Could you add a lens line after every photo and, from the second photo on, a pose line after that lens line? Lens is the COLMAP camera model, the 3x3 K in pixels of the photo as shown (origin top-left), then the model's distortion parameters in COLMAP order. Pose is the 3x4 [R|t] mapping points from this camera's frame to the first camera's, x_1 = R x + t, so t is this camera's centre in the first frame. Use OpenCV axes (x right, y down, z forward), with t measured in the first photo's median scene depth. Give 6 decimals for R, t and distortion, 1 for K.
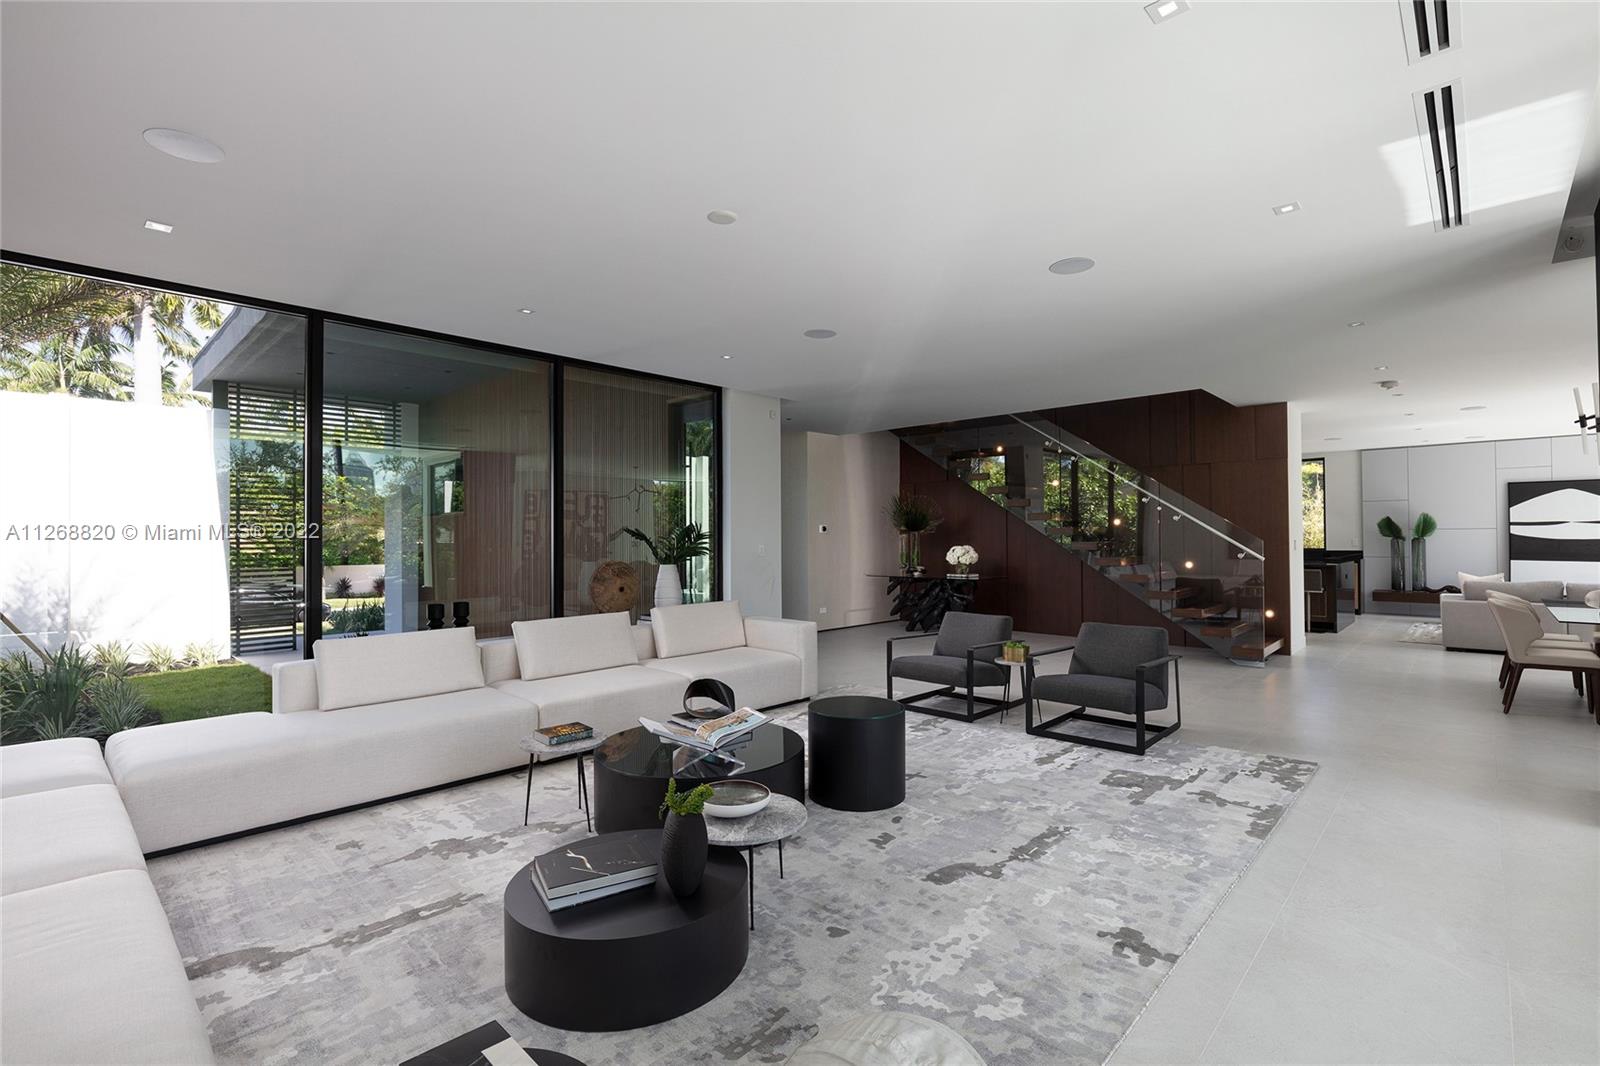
lens RADIAL K [[732.1, 0, 805.6], [0, 732.1, 530.3], [0, 0, 1]] dist [0.000182, -0.000062]
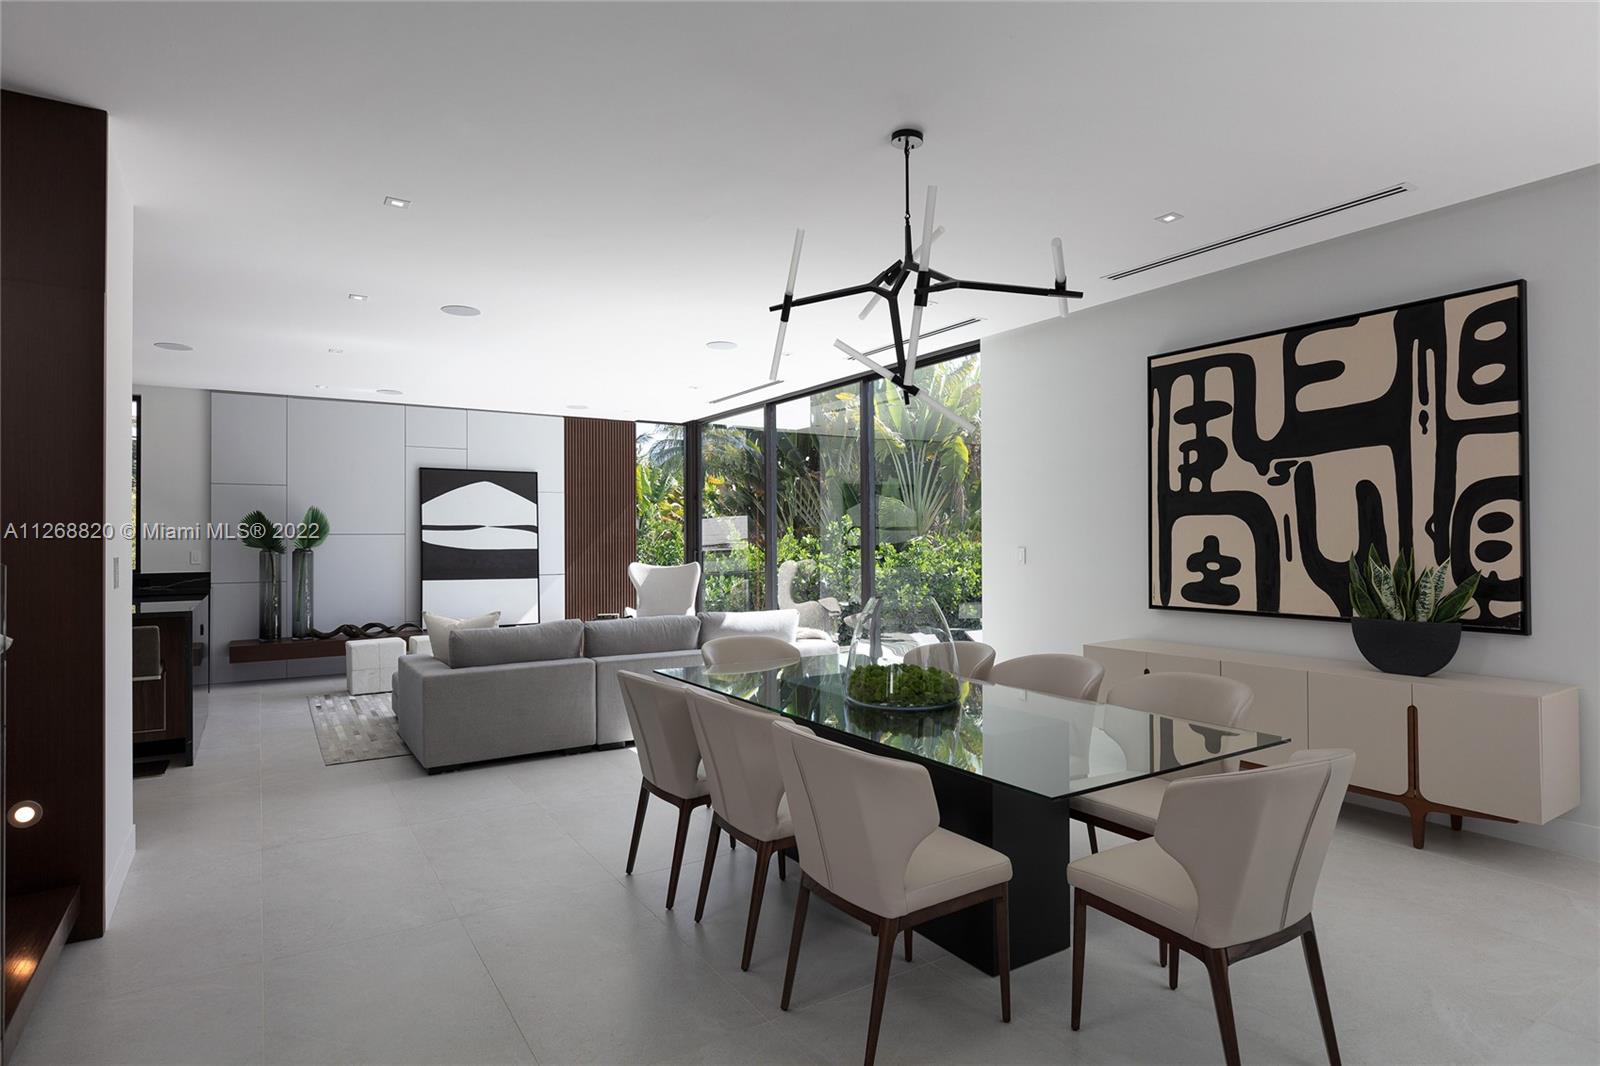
lens RADIAL K [[904.4, 0, 800.0], [0, 904.4, 533.0], [0, 0, 1]] dist [0.043150, 0.000317]
pose [[0.294806, 0.013371, 0.955464, 0.236897], [-0.007262, 0.999905, -0.011753, 0.003309], [-0.955529, -0.003474, 0.294875, 0.386367]]
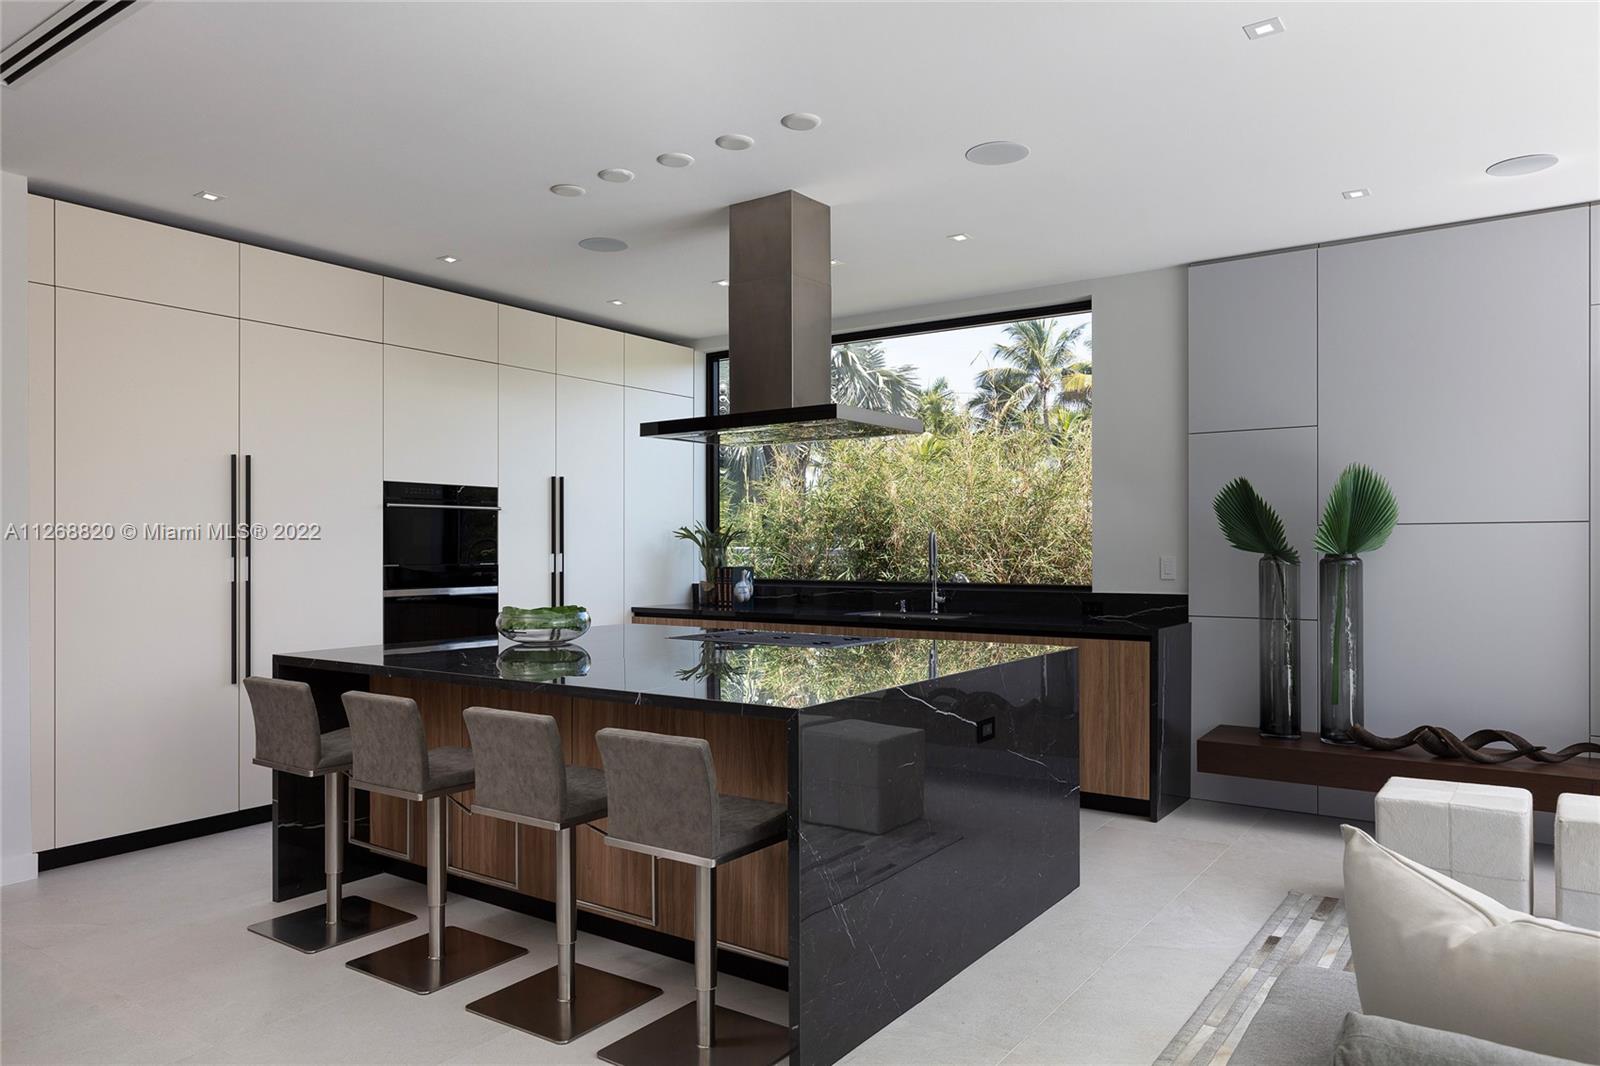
lens RADIAL K [[1063.8, 0, 802.8], [0, 1063.8, 547.9], [0, 0, 1]] dist [-0.007349, -0.002518]
pose [[0.990066, 0.006173, 0.140468, 0.569492], [-0.007248, 0.999948, 0.007143, 0.006206], [-0.140417, -0.008090, 0.990059, 0.616997]]
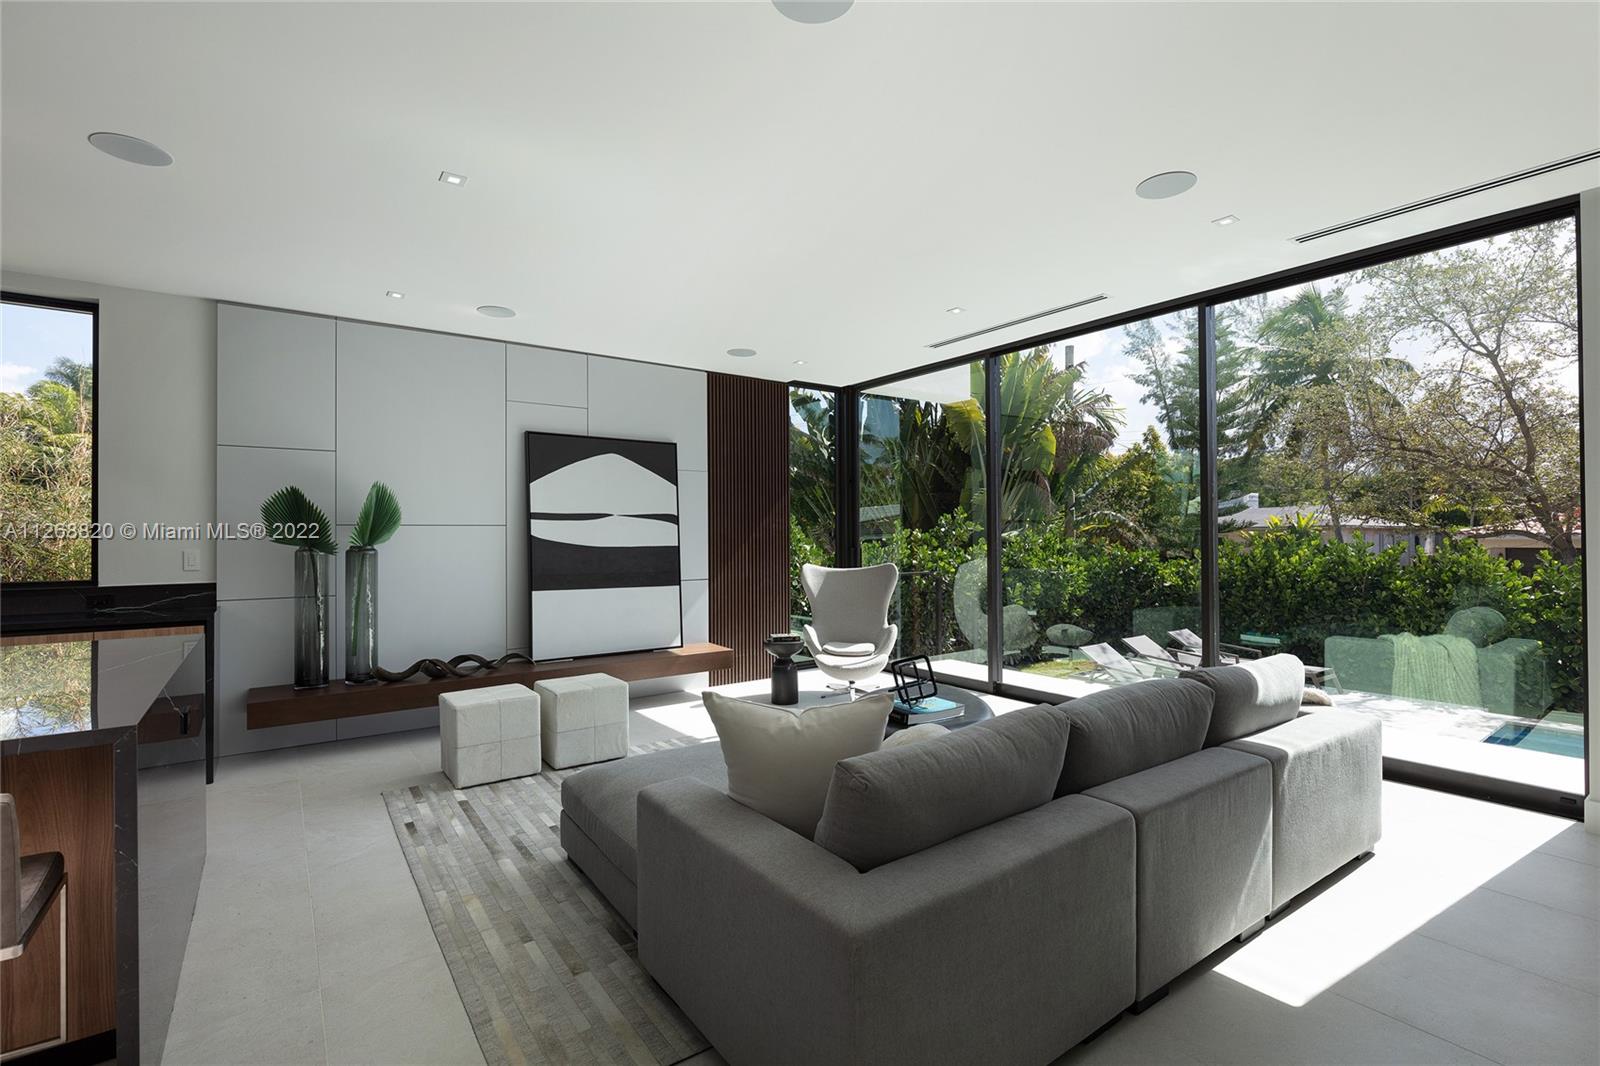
lens RADIAL K [[732.1, 0, 805.6], [0, 732.1, 530.3], [0, 0, 1]] dist [0.000182, -0.000062]
pose [[0.185217, 0.016279, 0.982563, 0.490275], [-0.002925, 0.999867, -0.016014, 0.007140], [-0.982693, 0.000092, 0.185240, 0.688707]]
